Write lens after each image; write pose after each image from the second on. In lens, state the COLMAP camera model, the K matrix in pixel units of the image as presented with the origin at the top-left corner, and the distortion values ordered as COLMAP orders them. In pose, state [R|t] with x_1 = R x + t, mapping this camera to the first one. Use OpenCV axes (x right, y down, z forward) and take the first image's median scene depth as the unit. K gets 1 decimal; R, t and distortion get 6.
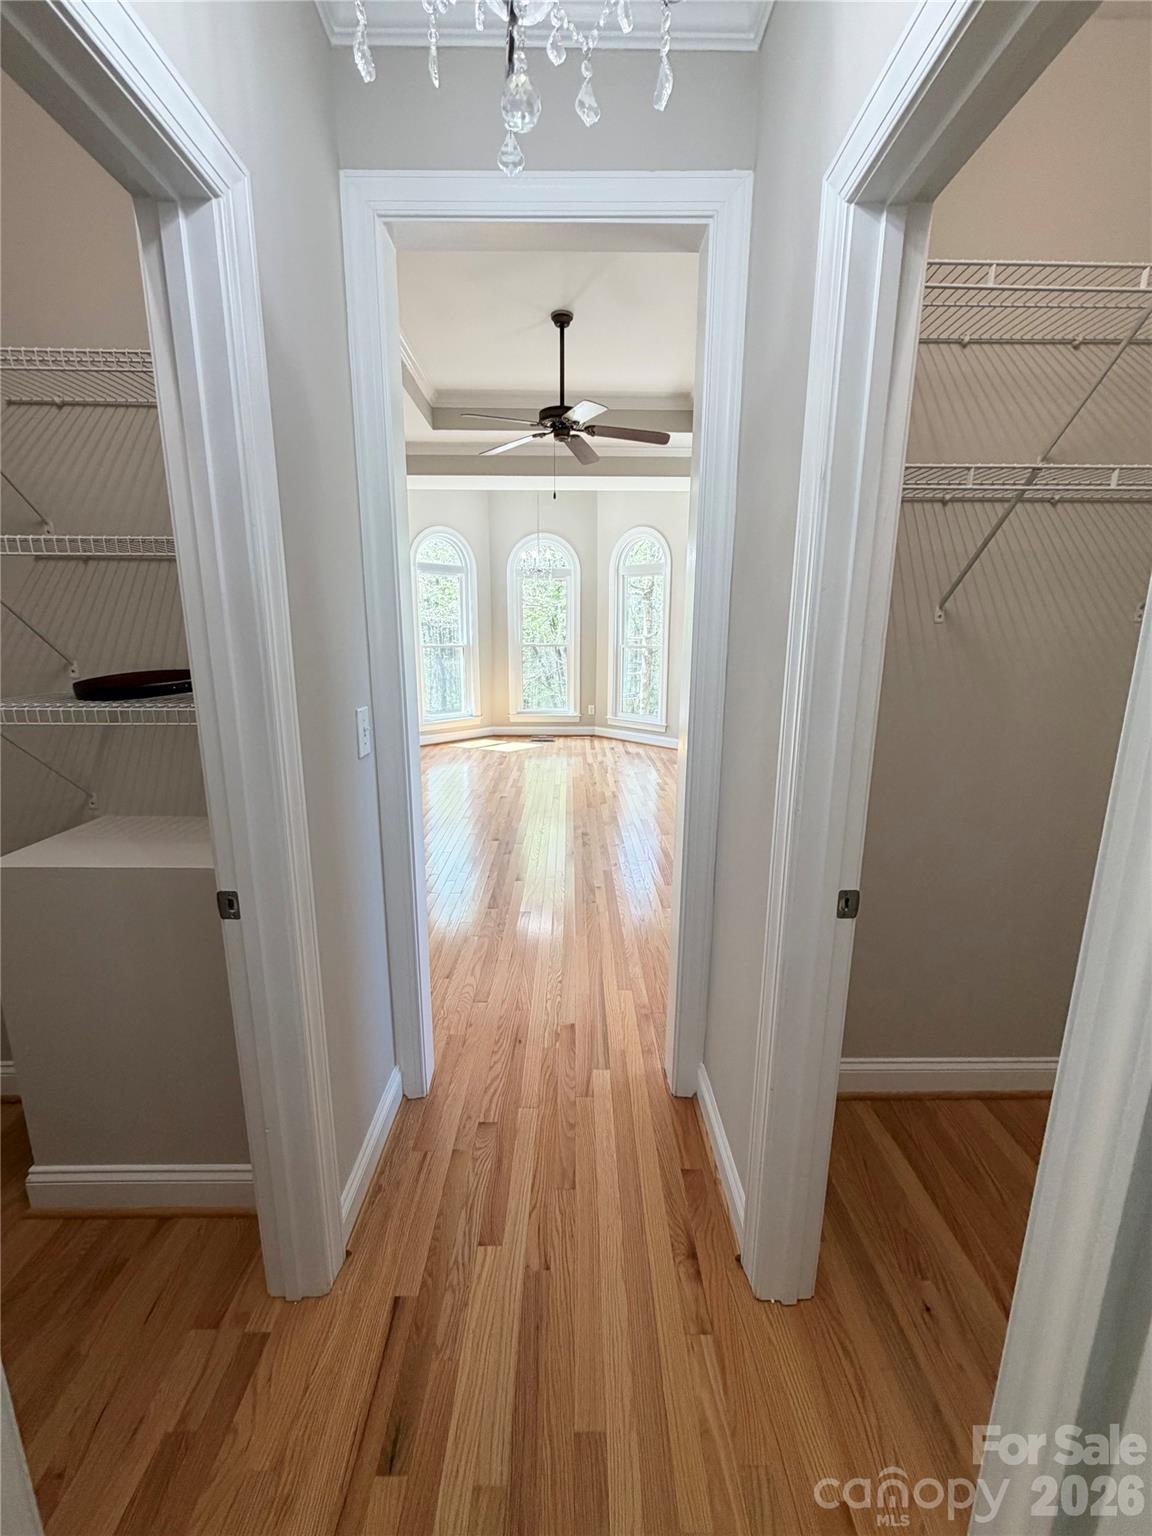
lens RADIAL K [[608.3, 0, 580.5], [0, 608.3, 758.0], [0, 0, 1]] dist [0.000433, 0.000646]
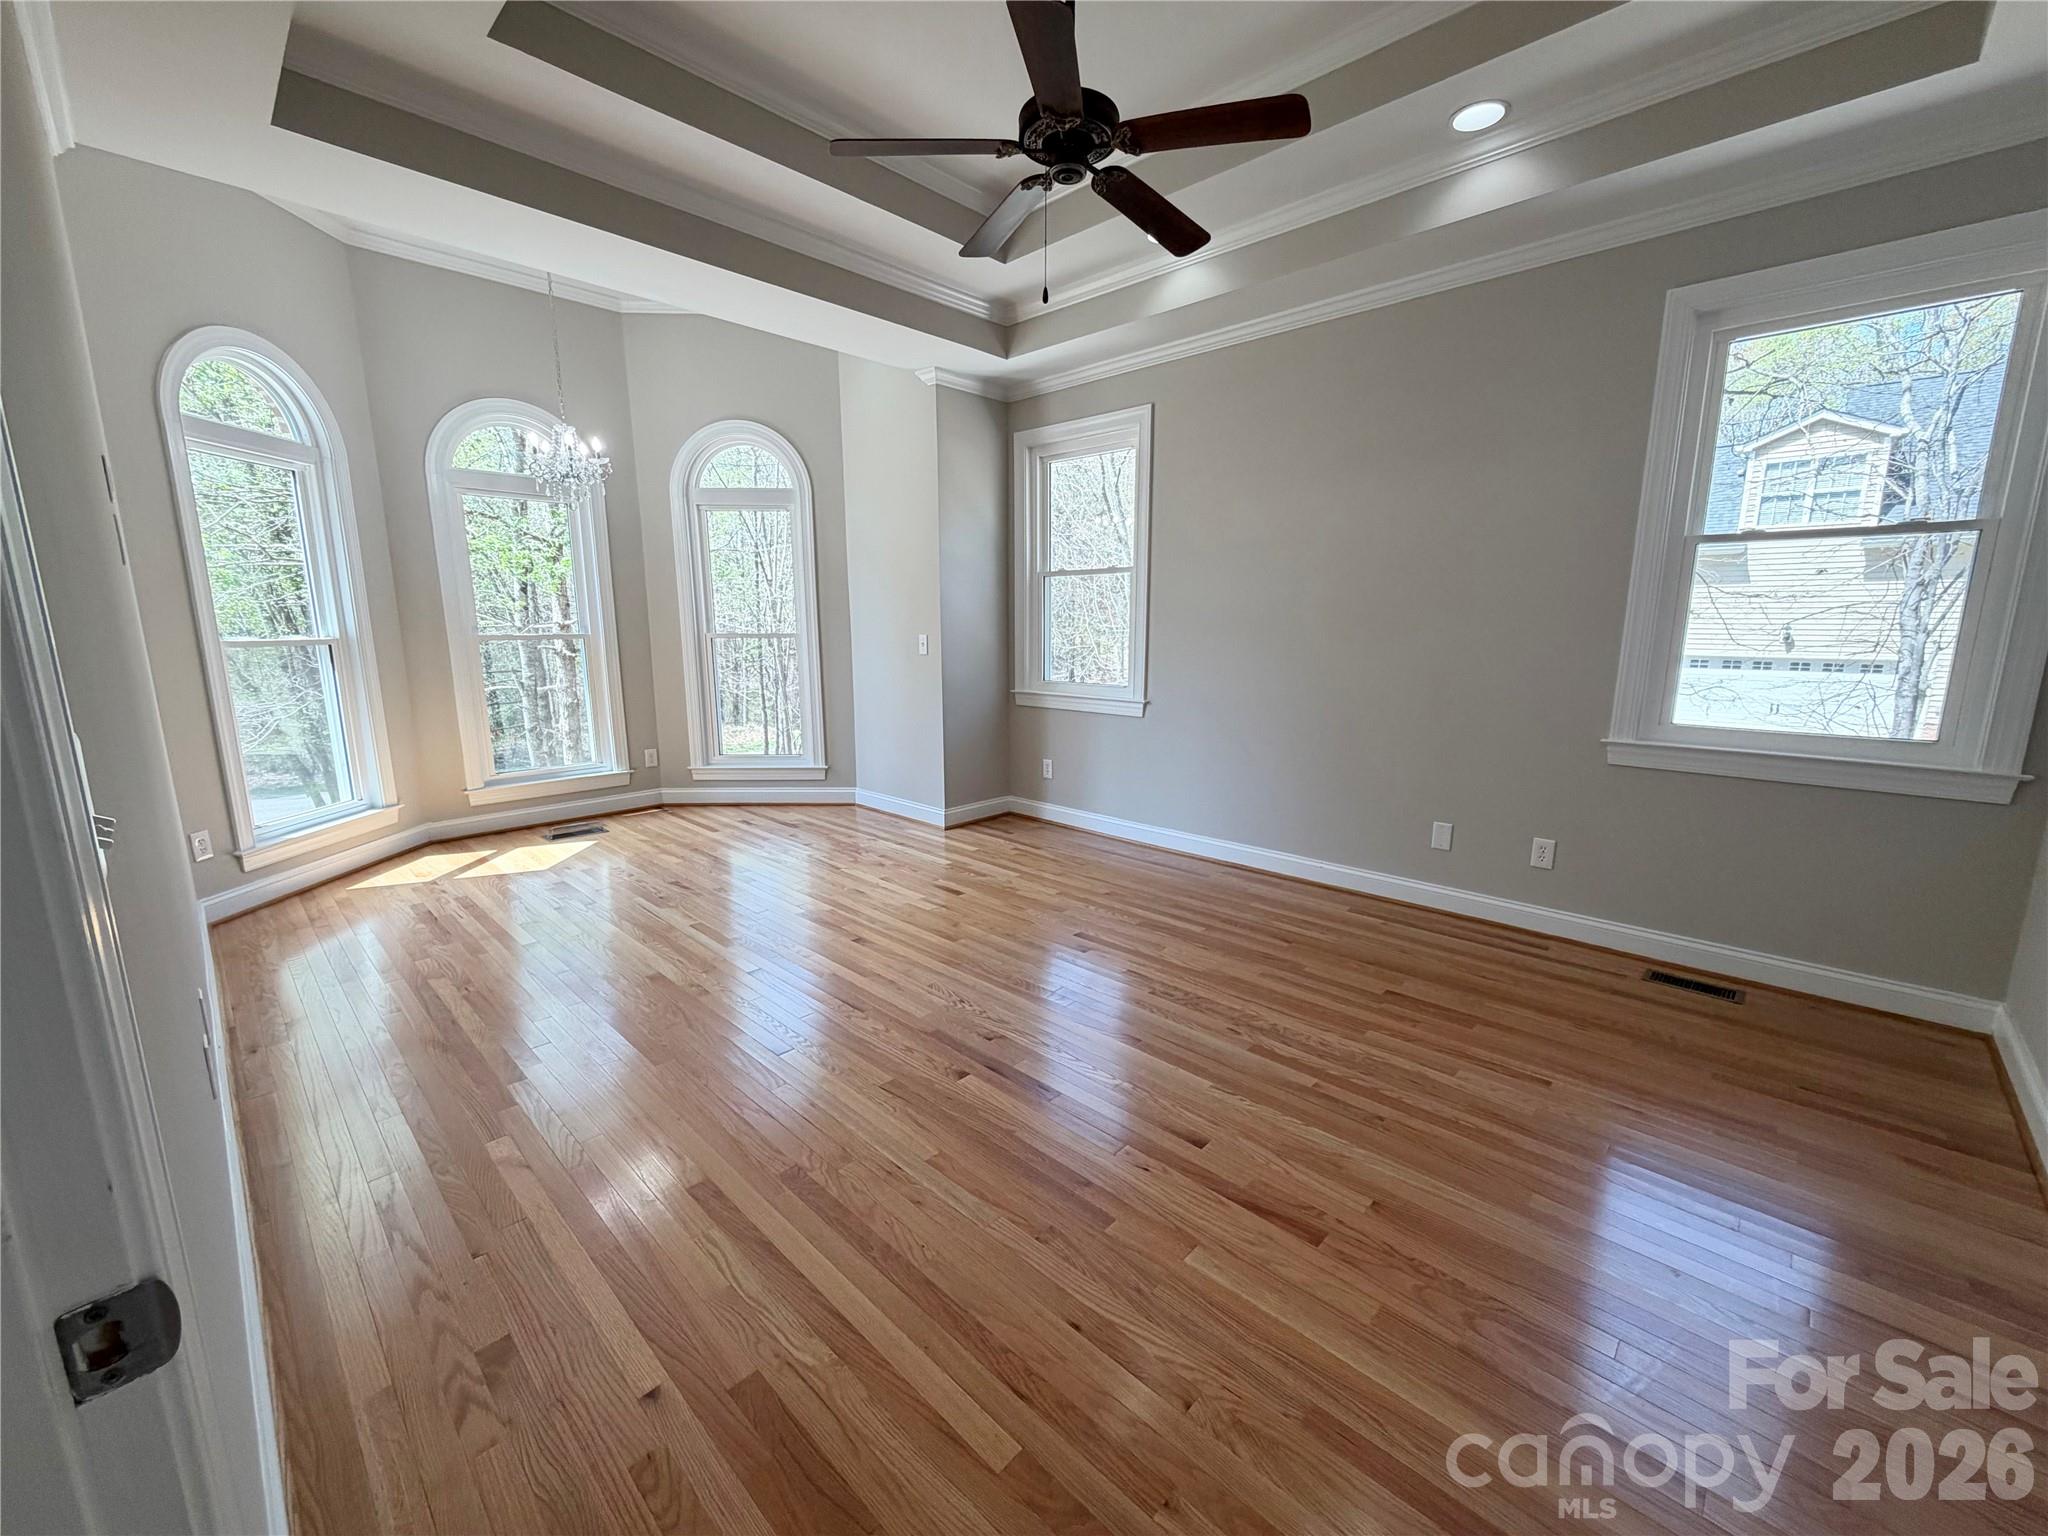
lens RADIAL K [[811.1, 0, 1038.5], [0, 811.1, 771.8], [0, 0, 1]] dist [0.000433, 0.000646]
pose [[0.704781, -0.135849, 0.696297, -0.246945], [0.149451, 0.987899, 0.041470, -0.048471], [-0.693505, 0.074835, 0.716555, 0.286376]]
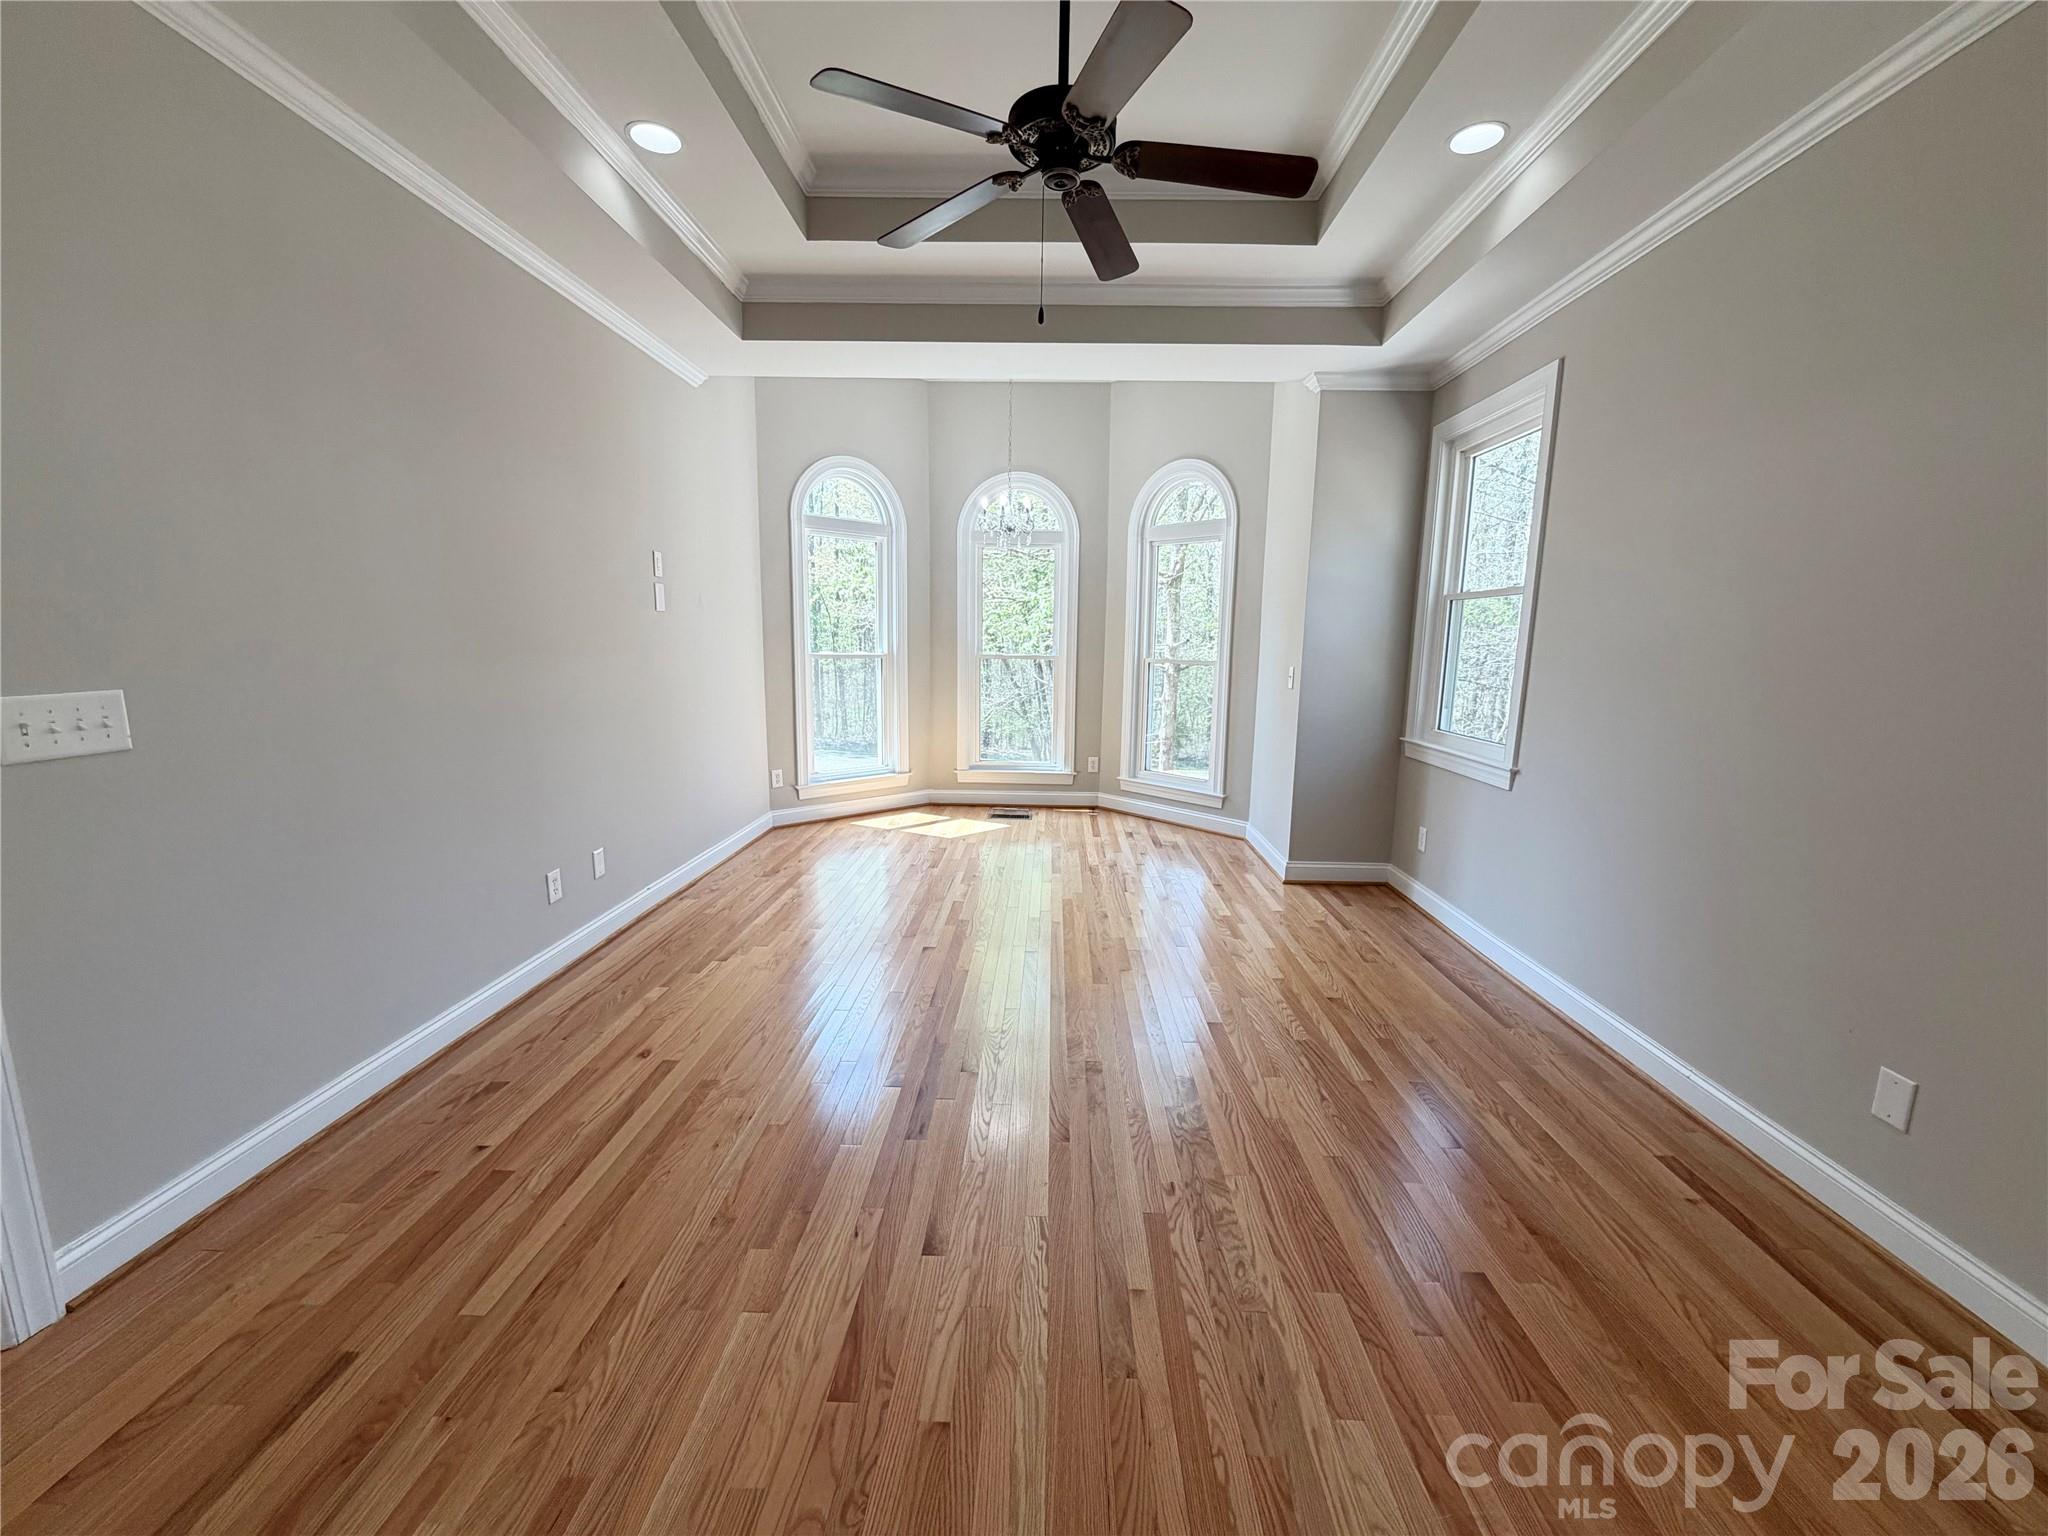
lens RADIAL K [[811.1, 0, 1029.9], [0, 811.1, 773.8], [0, 0, 1]] dist [0.000433, 0.000646]
pose [[0.998846, 0.018477, -0.044334, -0.009277], [-0.020265, 0.998986, -0.040215, -0.038380], [0.043546, 0.041067, 0.998207, 0.212027]]
